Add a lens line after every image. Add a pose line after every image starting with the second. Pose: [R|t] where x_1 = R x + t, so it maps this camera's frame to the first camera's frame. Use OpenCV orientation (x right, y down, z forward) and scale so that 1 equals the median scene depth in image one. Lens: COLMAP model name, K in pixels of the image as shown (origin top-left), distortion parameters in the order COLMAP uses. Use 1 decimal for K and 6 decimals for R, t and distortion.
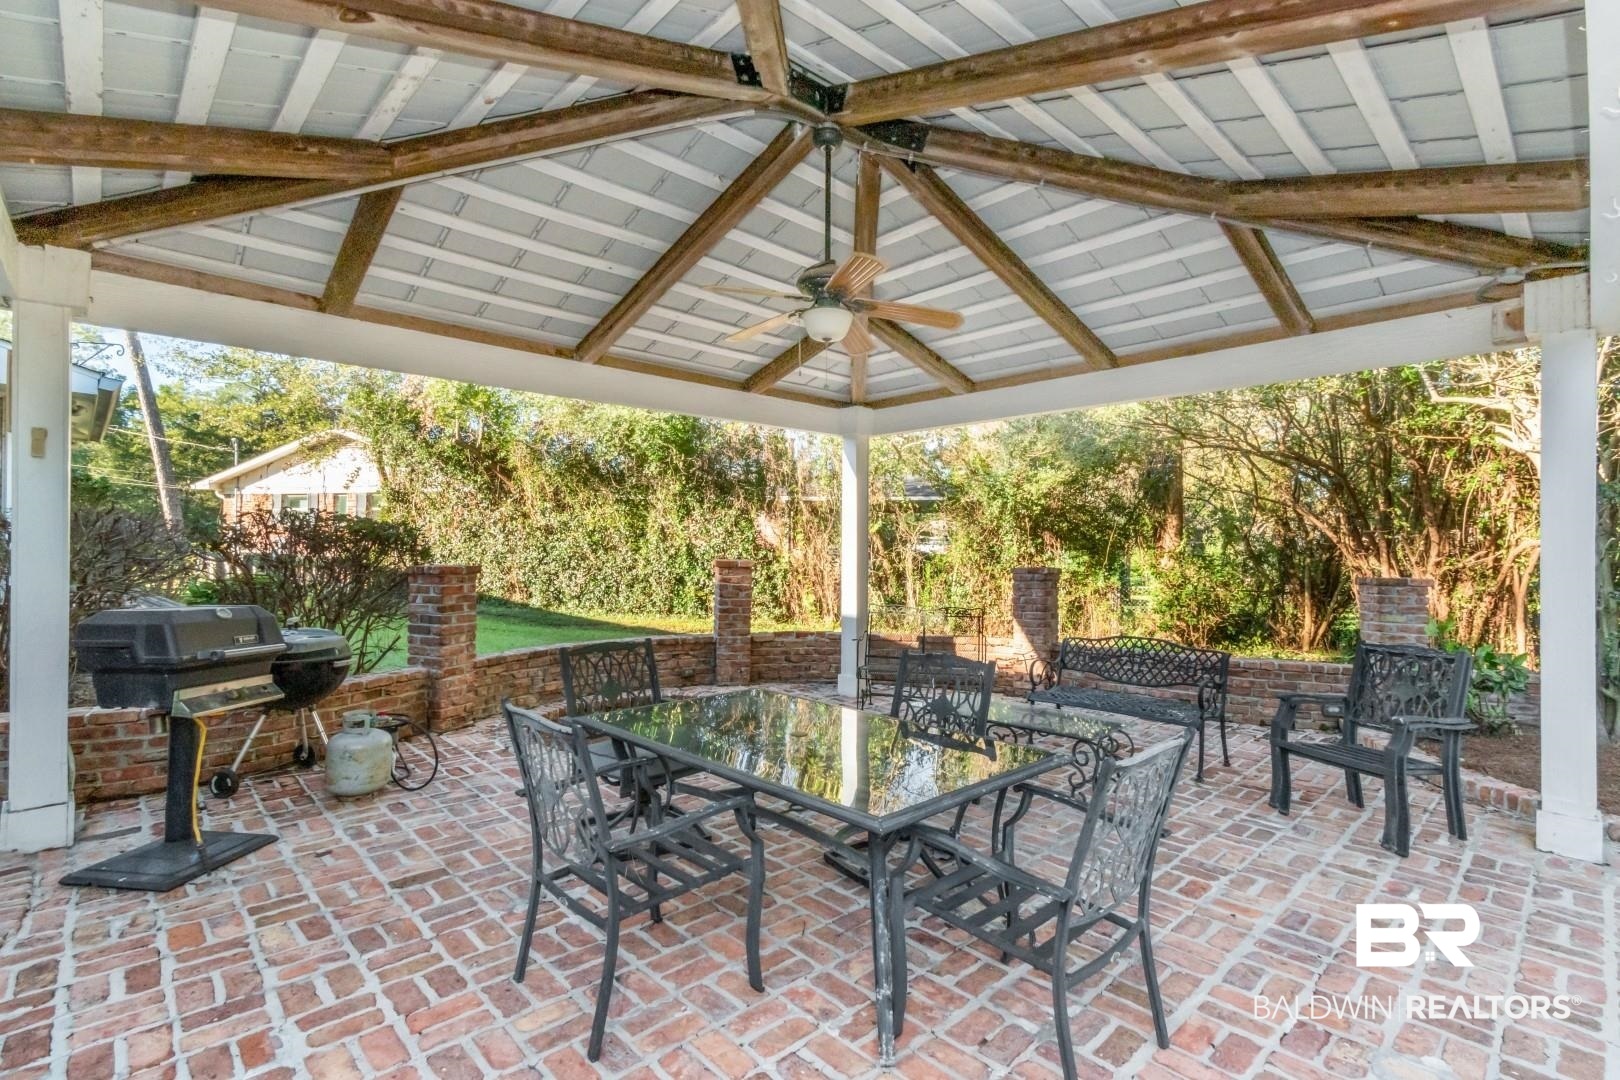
lens RADIAL K [[738.4, 0, 810.2], [0, 738.4, 541.9], [0, 0, 1]] dist [0.005746, -0.000245]
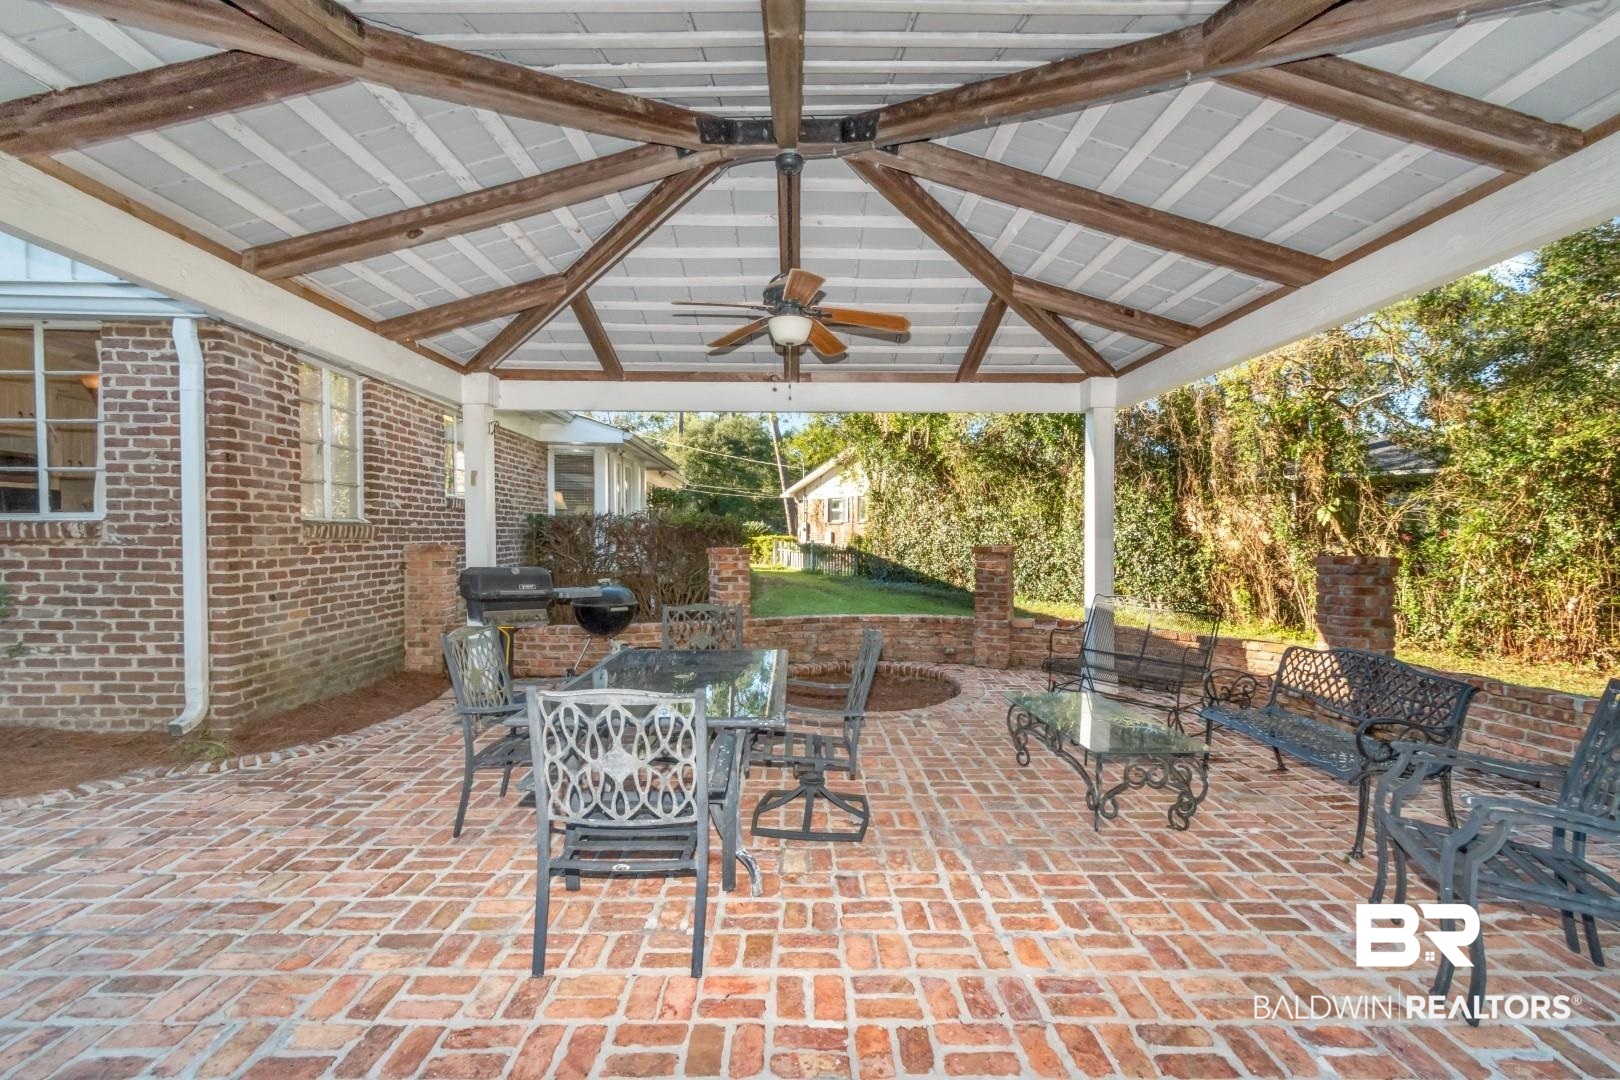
lens RADIAL K [[738.4, 0, 860.3], [0, 738.4, 551.2], [0, 0, 1]] dist [0.005746, -0.000245]
pose [[0.742098, 0.005755, -0.670266, 0.250561], [0.009377, 0.999776, 0.018965, 0.006160], [0.670225, -0.020359, 0.741878, 0.066042]]
